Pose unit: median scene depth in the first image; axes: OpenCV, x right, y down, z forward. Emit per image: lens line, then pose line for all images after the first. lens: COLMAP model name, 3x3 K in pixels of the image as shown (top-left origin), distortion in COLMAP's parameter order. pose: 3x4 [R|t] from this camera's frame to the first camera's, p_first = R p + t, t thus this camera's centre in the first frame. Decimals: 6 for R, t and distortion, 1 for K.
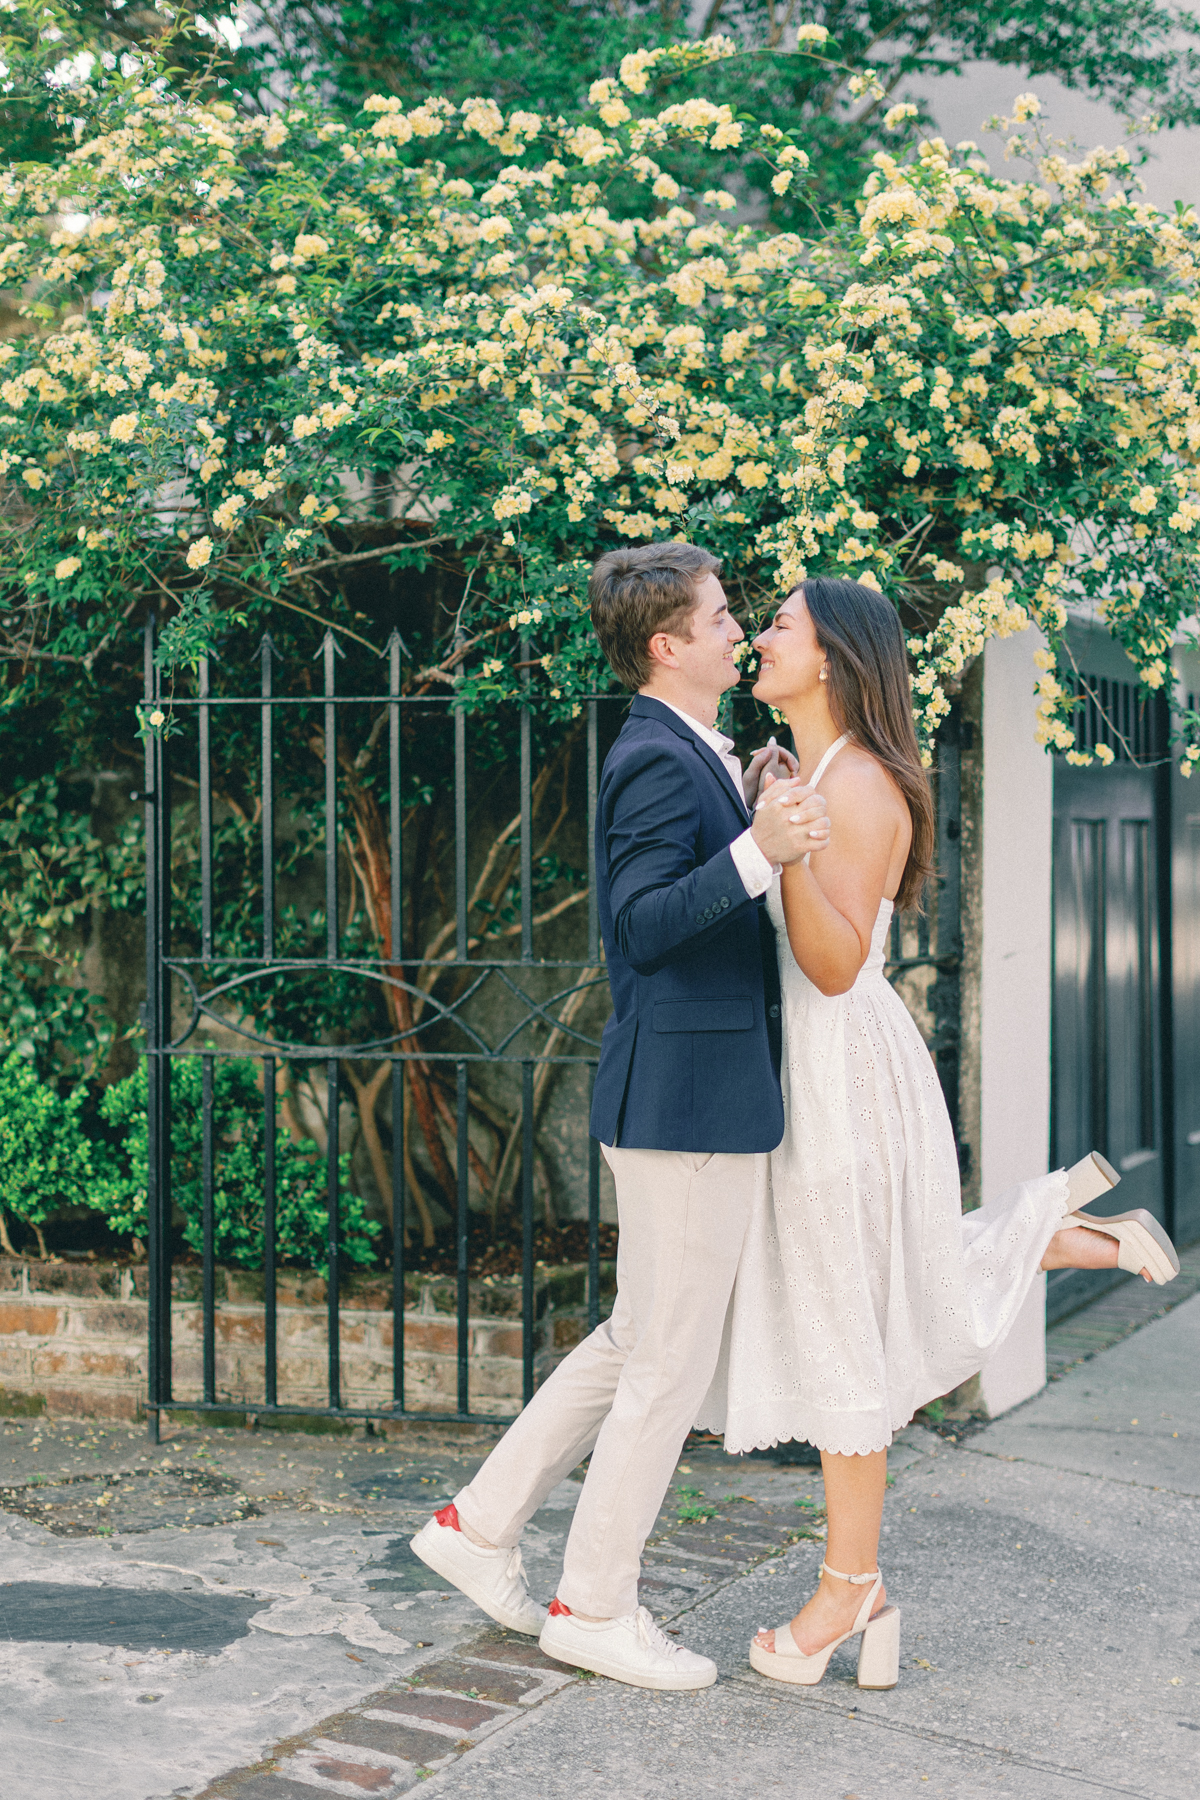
lens RADIAL K [[2618.0, 0, 600.0], [0, 2618.0, 900.0], [0, 0, 1]] dist [0.019365, 0.044311]
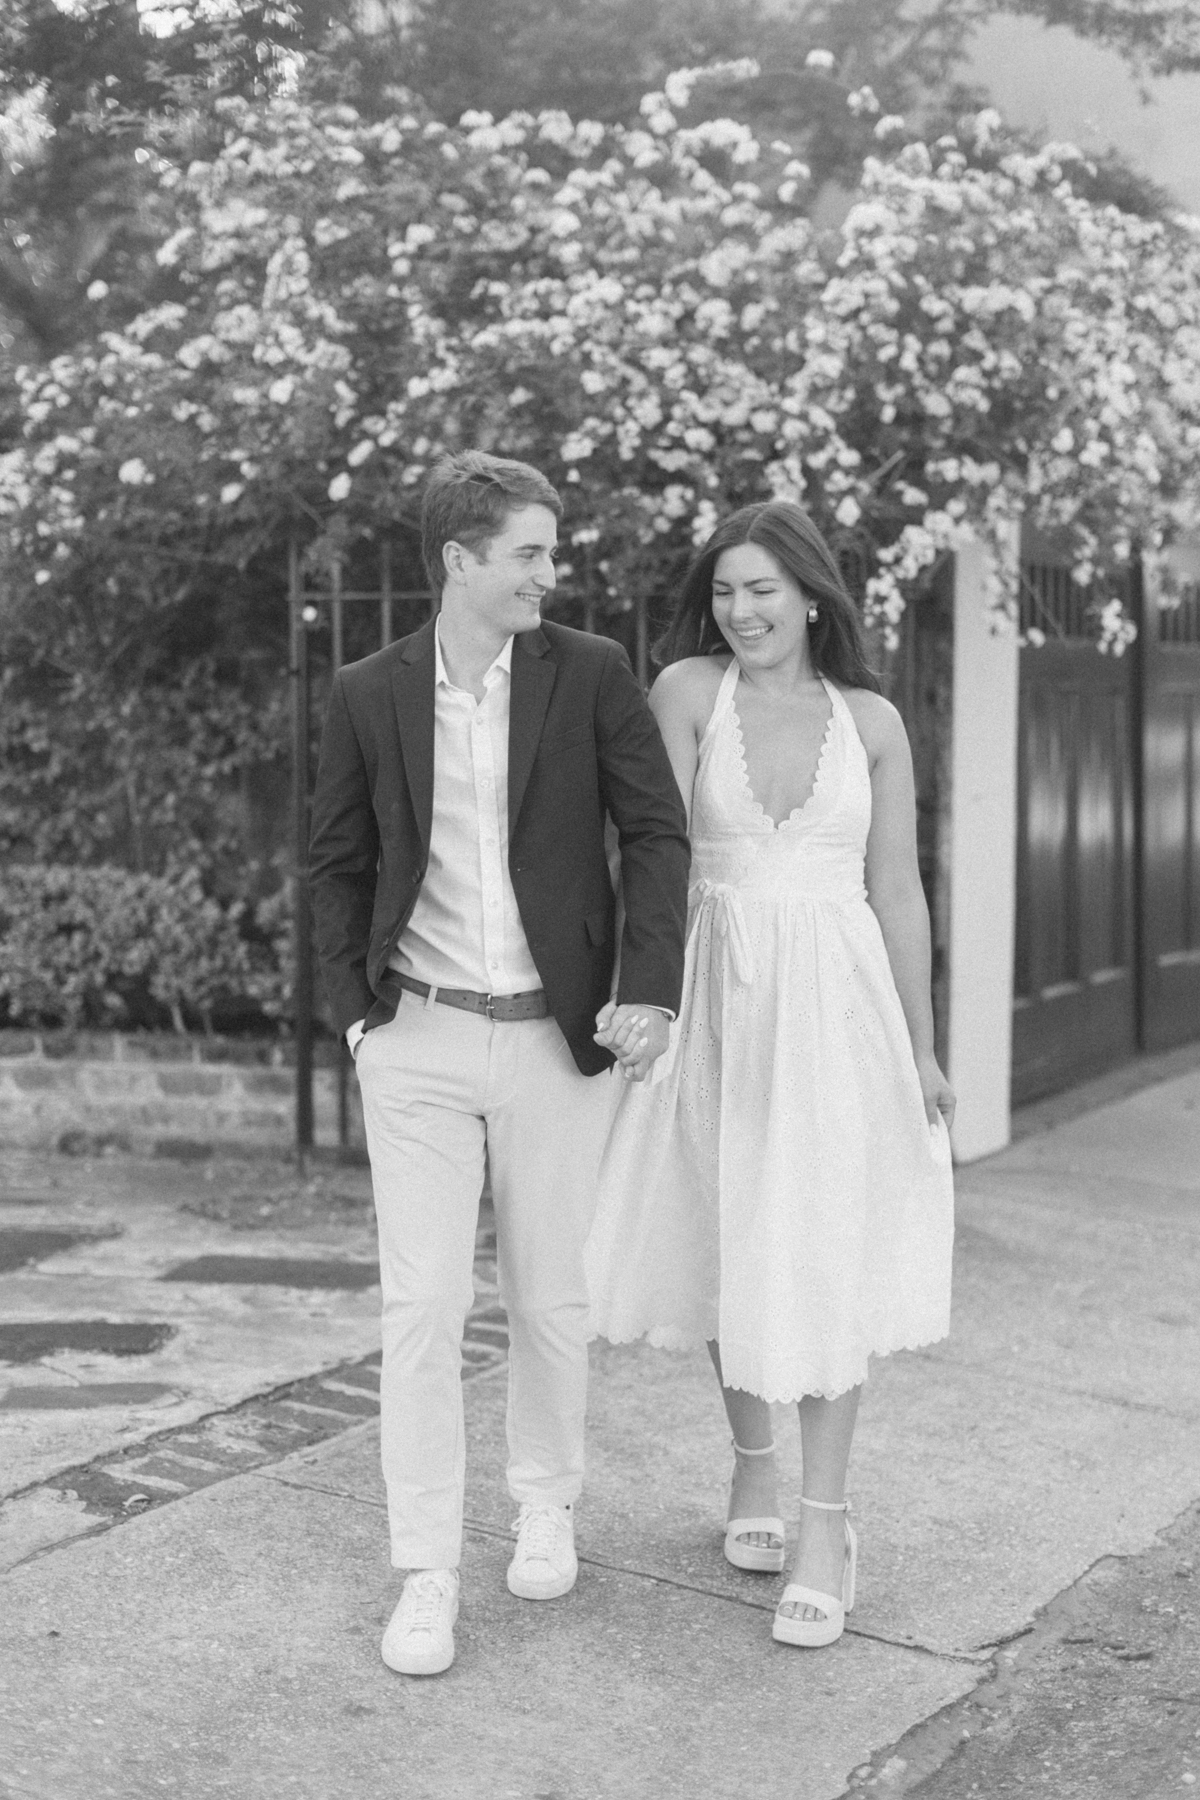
lens RADIAL K [[2962.2, 0, 603.8], [0, 2962.2, 940.0], [0, 0, 1]] dist [0.013002, -0.032836]
pose [[0.999429, 0.002077, -0.033710, 0.027925], [-0.000323, 0.998649, 0.051959, 0.016602], [0.033773, -0.051919, 0.998080, -0.454975]]
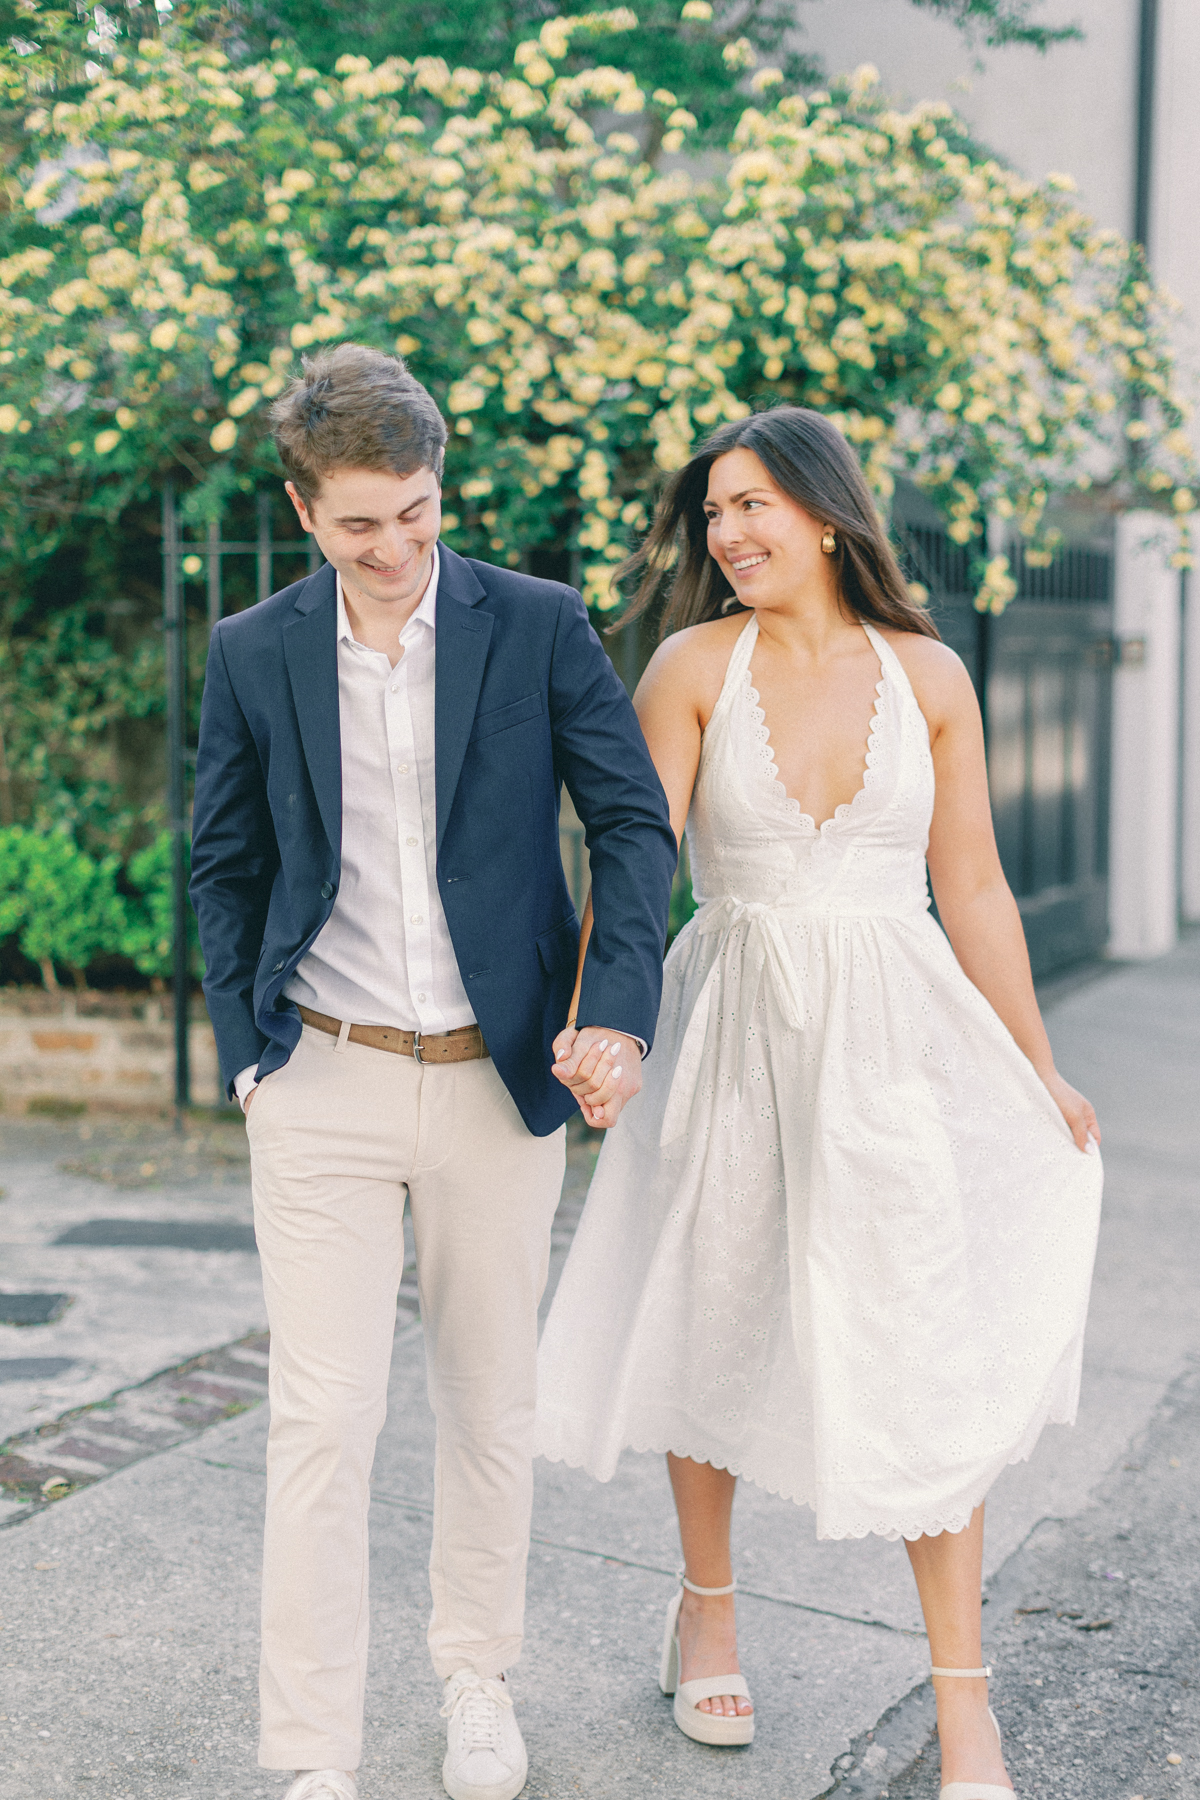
lens RADIAL K [[2773.4, 0, 604.8], [0, 2773.4, 939.8], [0, 0, 1]] dist [0.005126, -0.007468]
pose [[0.998706, -0.003561, 0.050737, -0.032933], [-0.000212, 0.997245, 0.074174, 0.013392], [-0.050862, -0.074089, 0.995954, -0.361925]]
